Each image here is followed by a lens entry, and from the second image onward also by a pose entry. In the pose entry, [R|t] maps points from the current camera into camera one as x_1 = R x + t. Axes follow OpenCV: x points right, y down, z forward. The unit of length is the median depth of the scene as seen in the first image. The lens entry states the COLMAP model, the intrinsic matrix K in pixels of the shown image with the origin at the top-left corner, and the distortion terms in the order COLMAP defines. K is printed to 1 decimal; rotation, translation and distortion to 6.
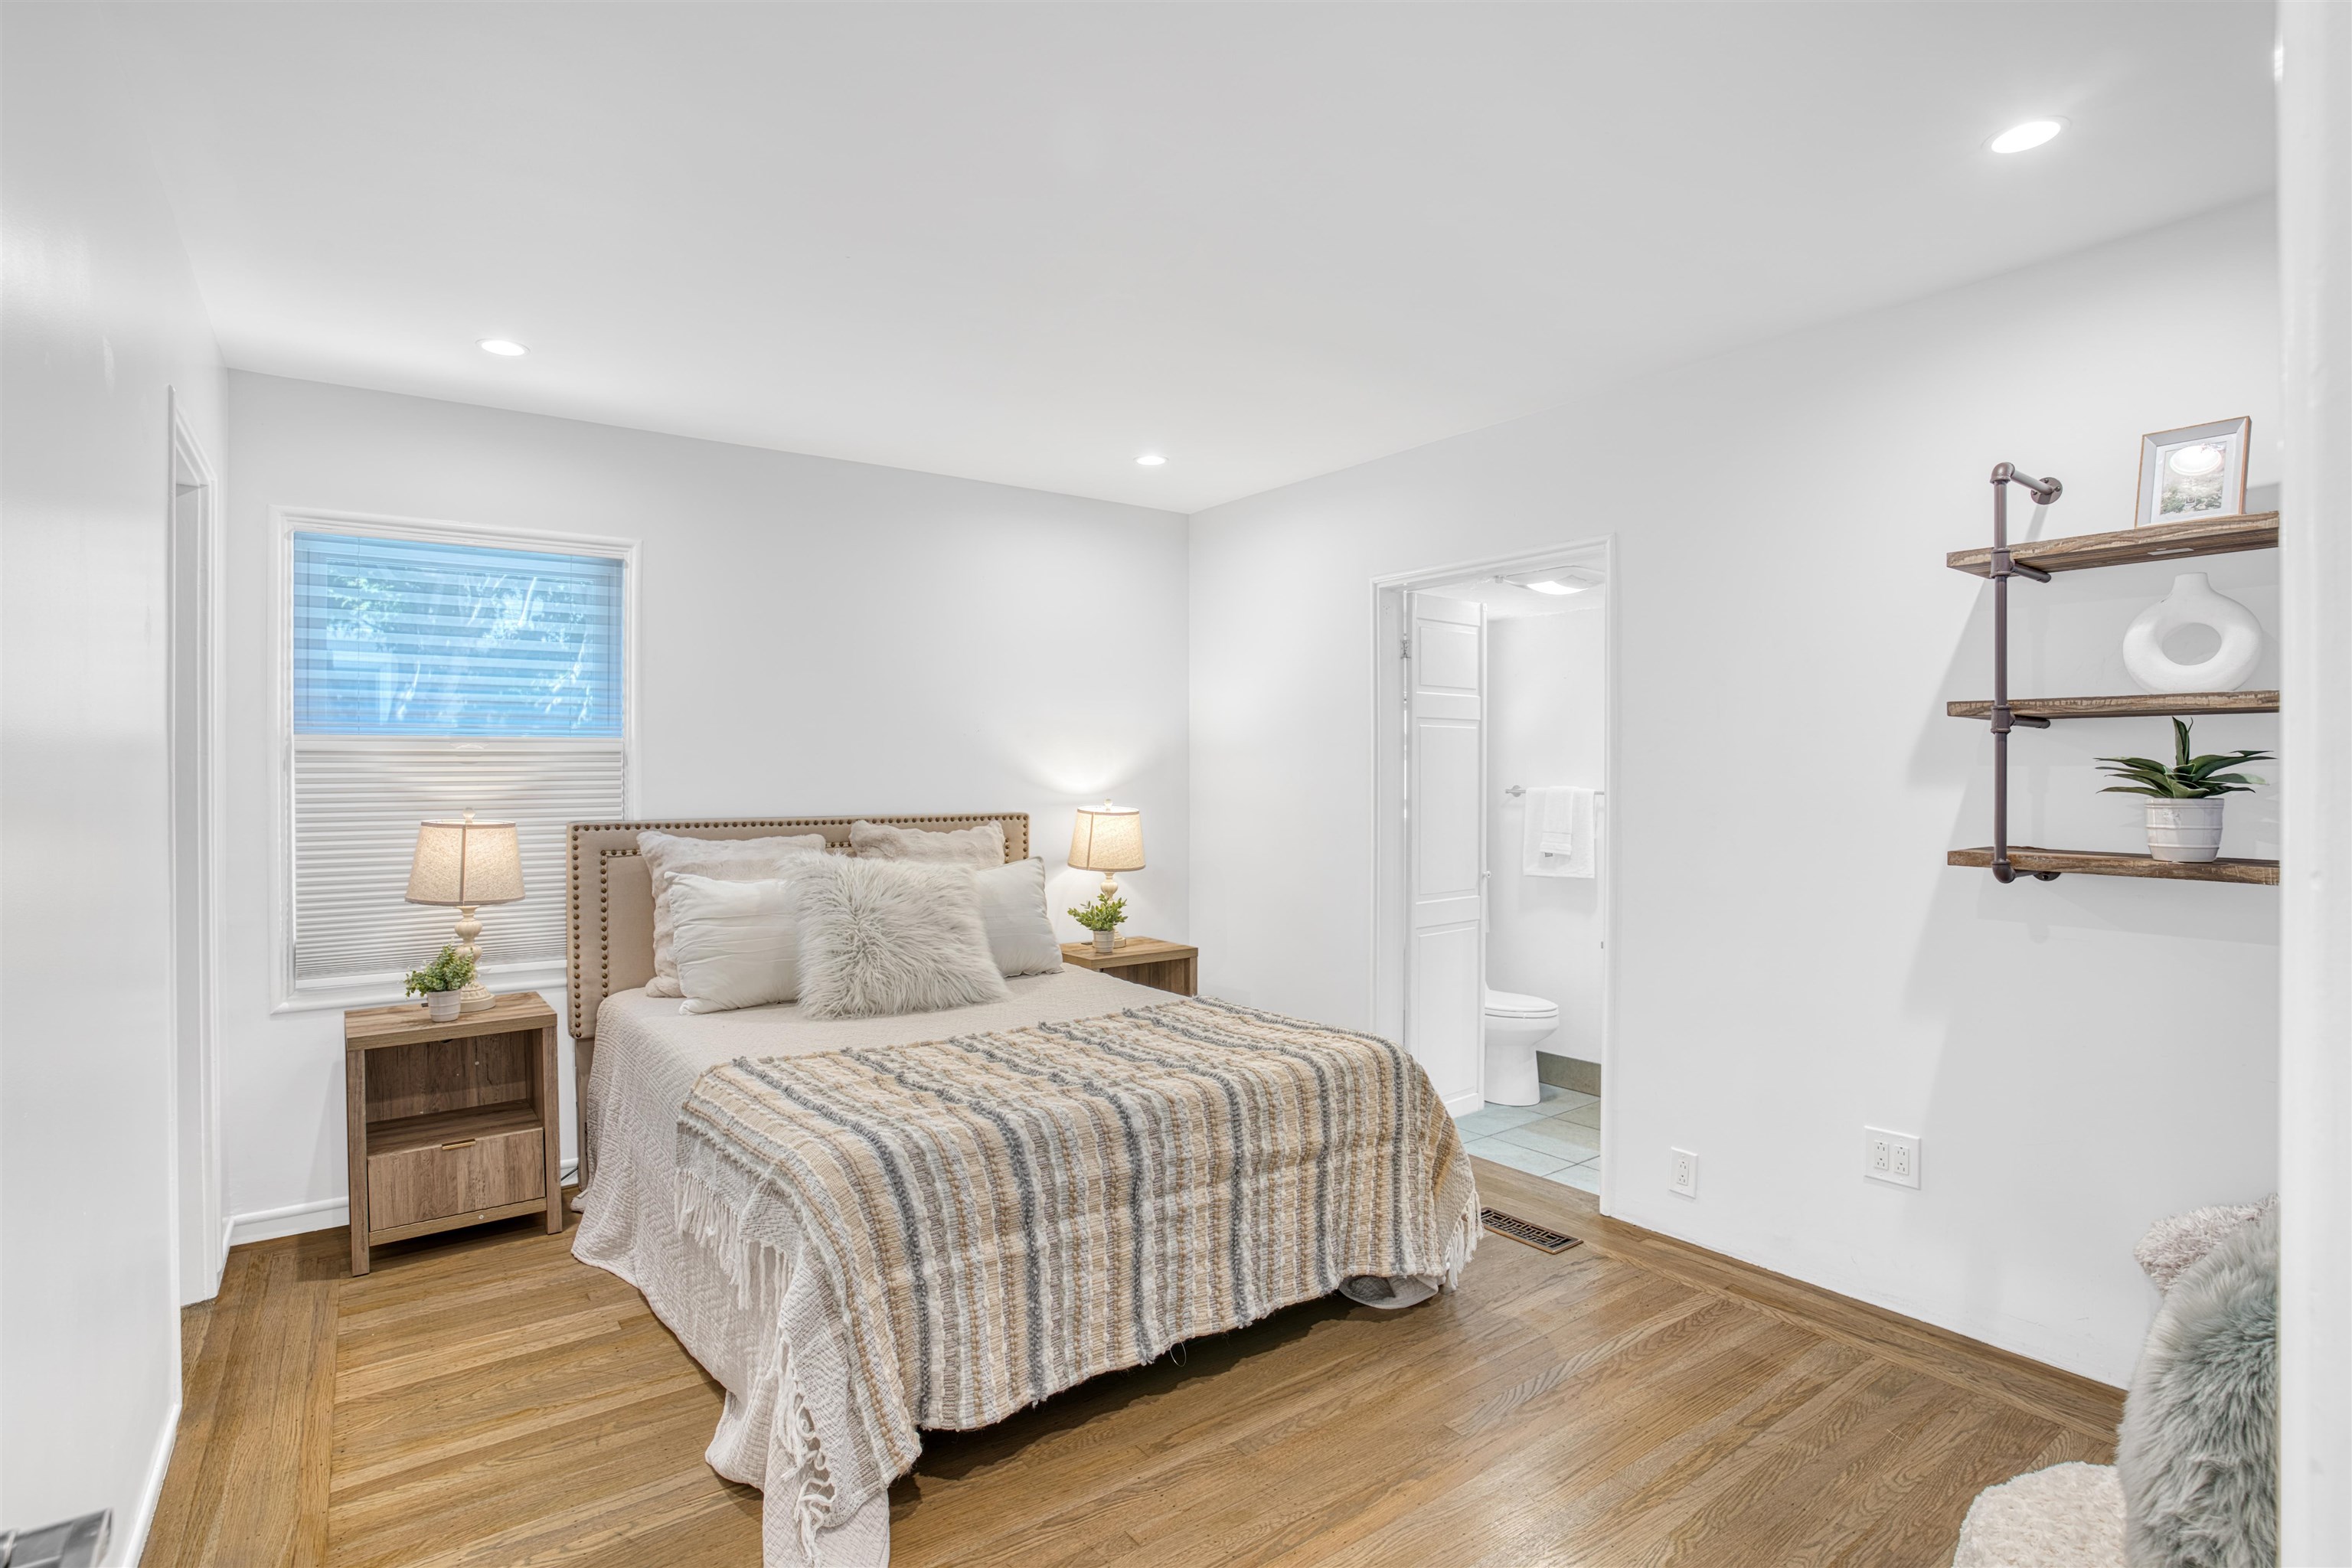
lens RADIAL K [[1152.1, 0, 1164.8], [0, 1152.1, 765.1], [0, 0, 1]] dist [-0.044797, 0.000096]
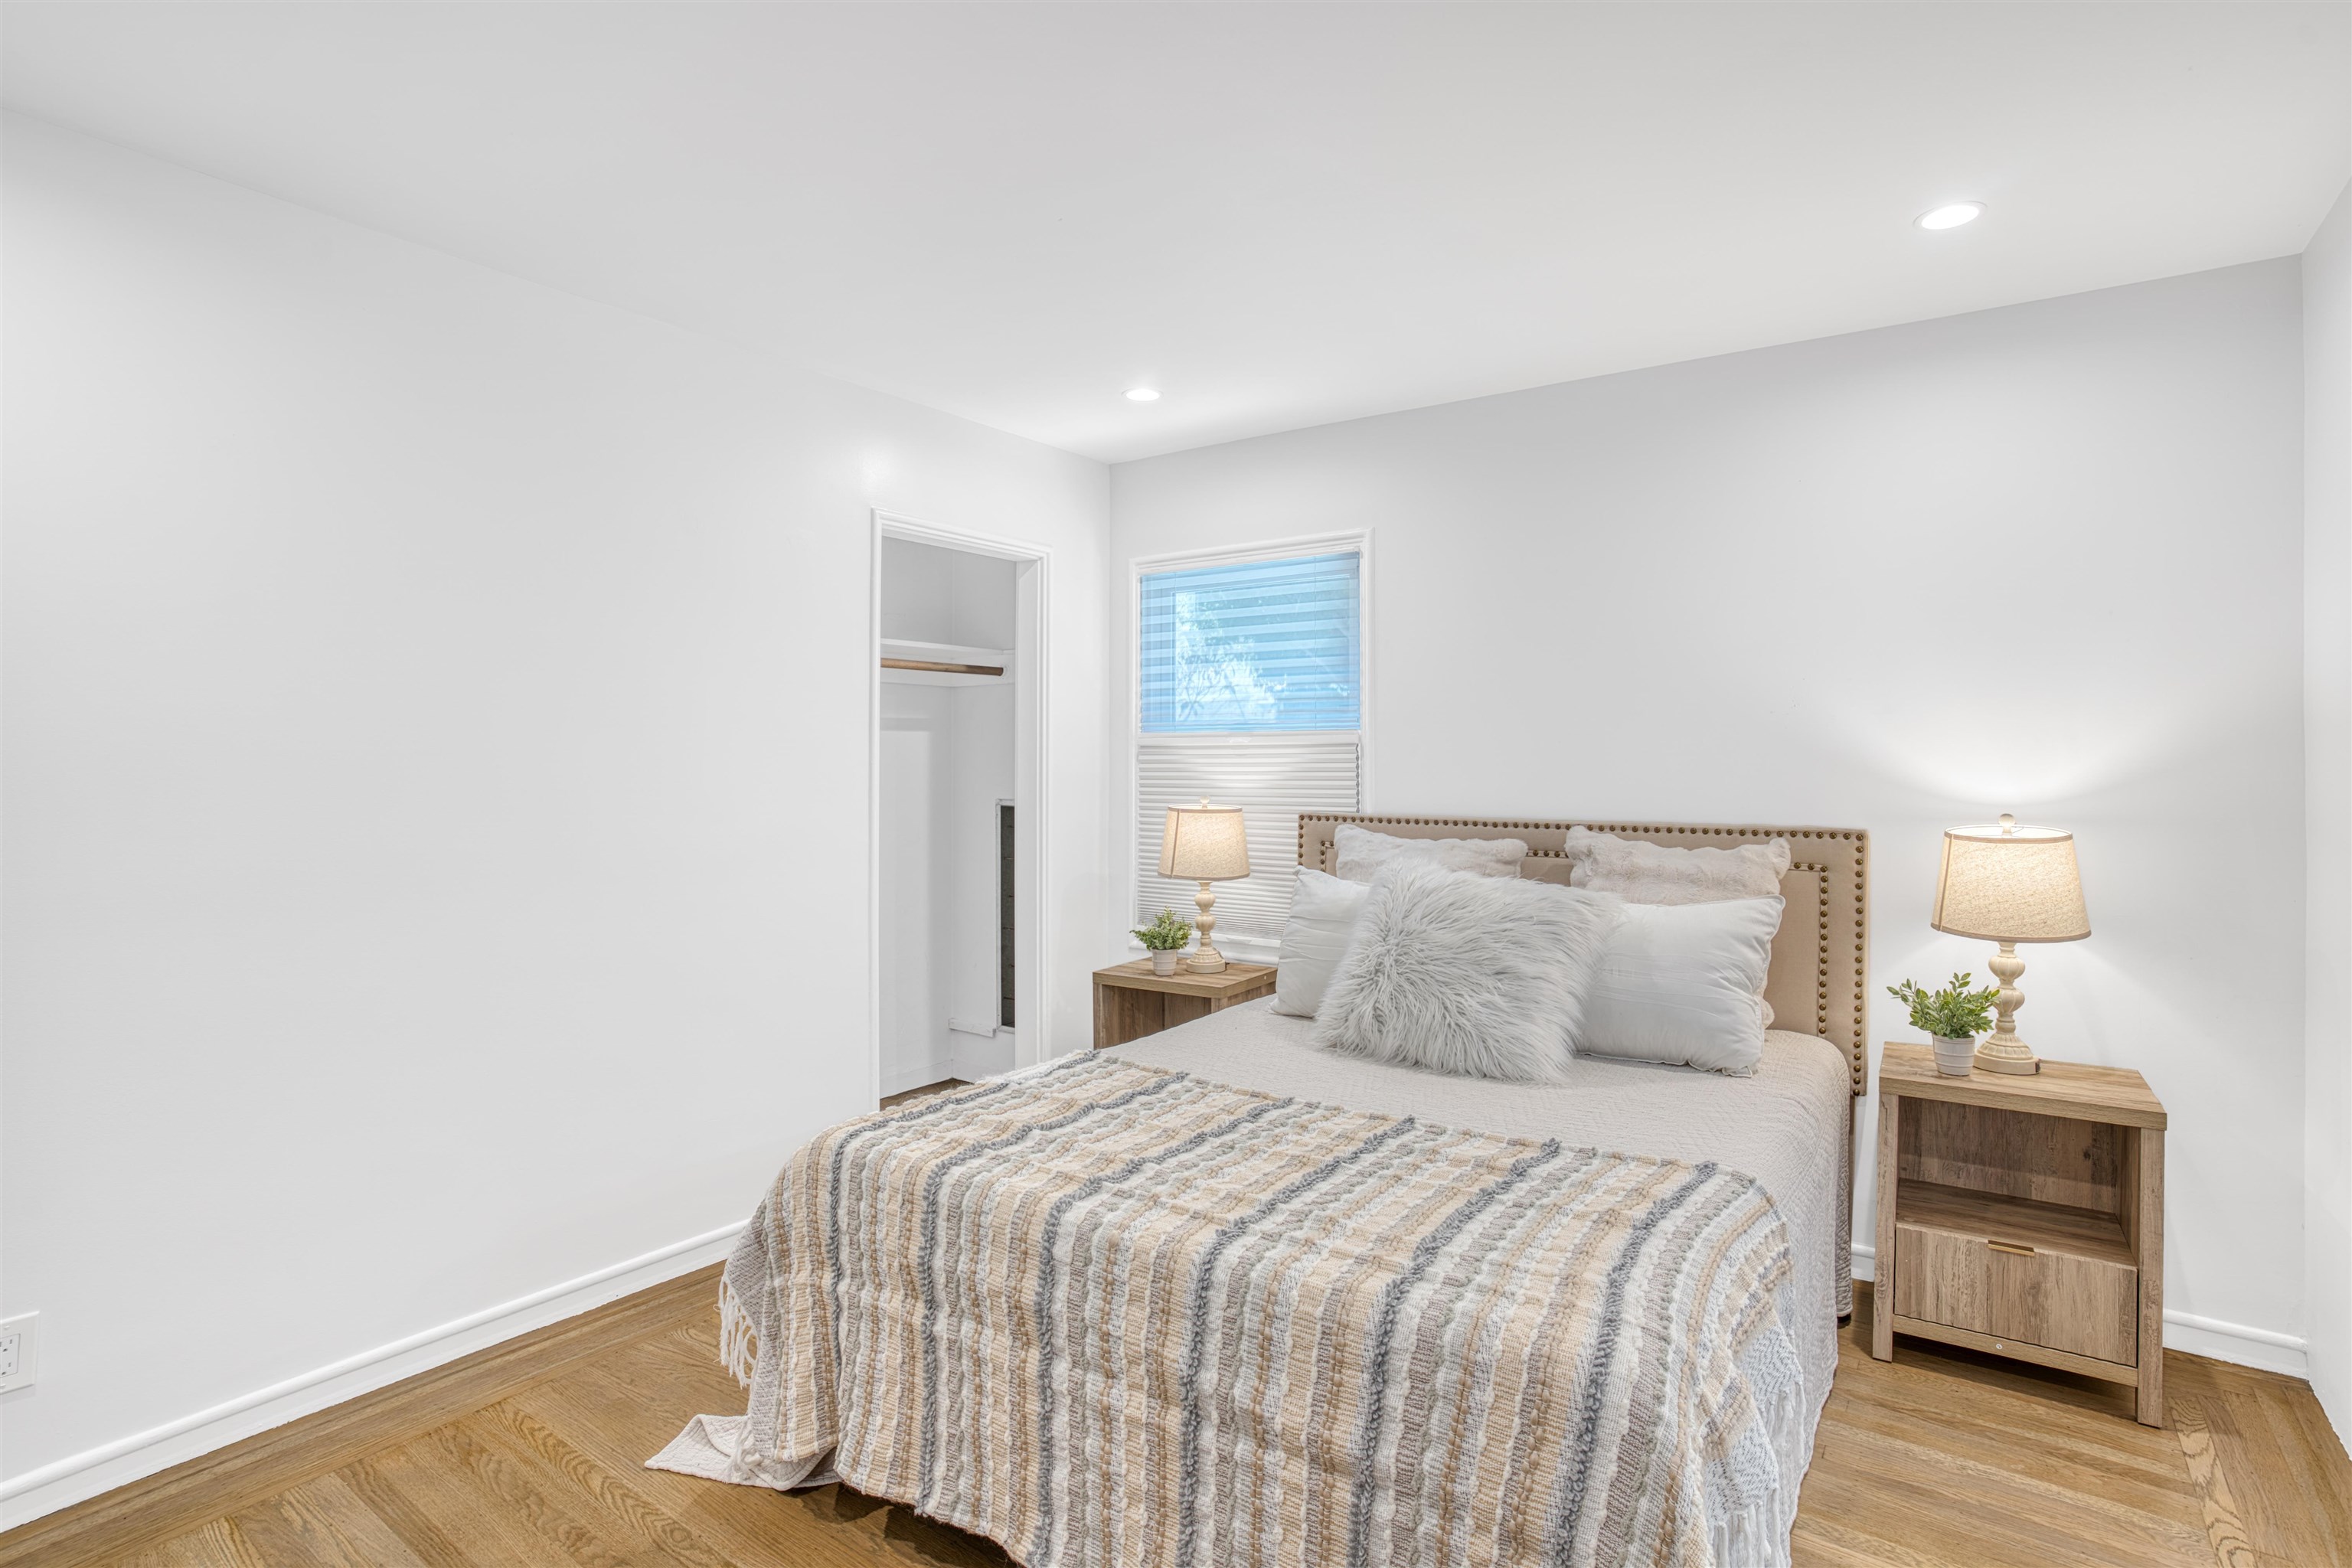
lens RADIAL K [[1152.1, 0, 1164.8], [0, 1152.1, 765.1], [0, 0, 1]] dist [-0.044797, 0.000096]
pose [[0.324757, 0.002466, -0.945794, 0.589419], [0.001687, 0.999994, 0.003186, 0.005188], [0.945796, -0.002630, 0.324751, 0.723362]]
